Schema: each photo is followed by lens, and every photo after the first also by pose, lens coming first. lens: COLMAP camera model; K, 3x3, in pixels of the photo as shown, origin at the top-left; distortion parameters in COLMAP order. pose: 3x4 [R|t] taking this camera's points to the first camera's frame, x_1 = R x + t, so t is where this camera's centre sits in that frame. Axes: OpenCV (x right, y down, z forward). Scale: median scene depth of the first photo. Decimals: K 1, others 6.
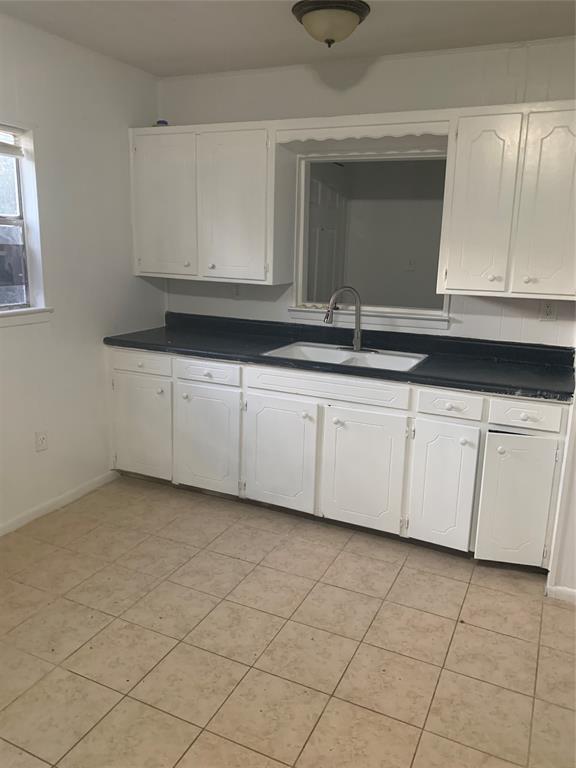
lens RADIAL K [[599.2, 0, 287.1], [0, 599.2, 374.7], [0, 0, 1]] dist [0.171757, -0.277105]
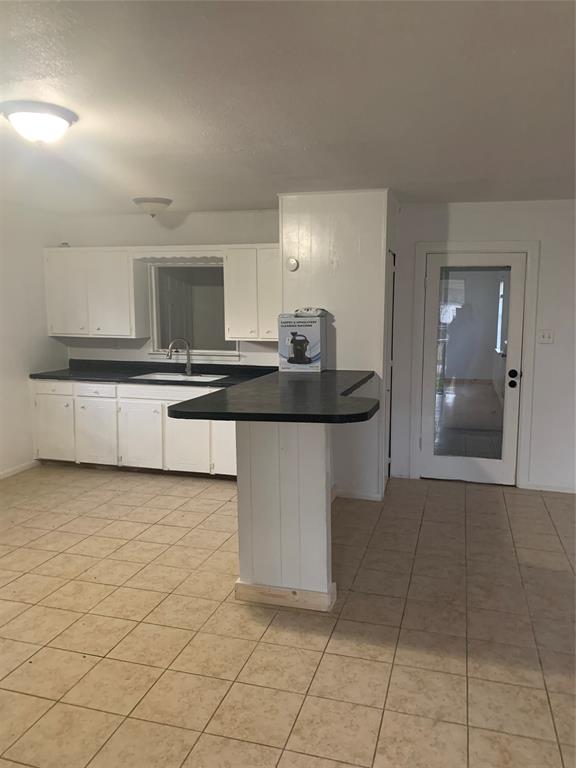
lens RADIAL K [[583.3, 0, 288.0], [0, 583.3, 384.0], [0, 0, 1]] dist [0.084870, -0.116199]
pose [[0.987148, -0.039678, 0.154807, 0.140032], [0.053367, 0.994926, -0.085295, 0.142602], [-0.150637, 0.092460, 0.984256, -0.676881]]
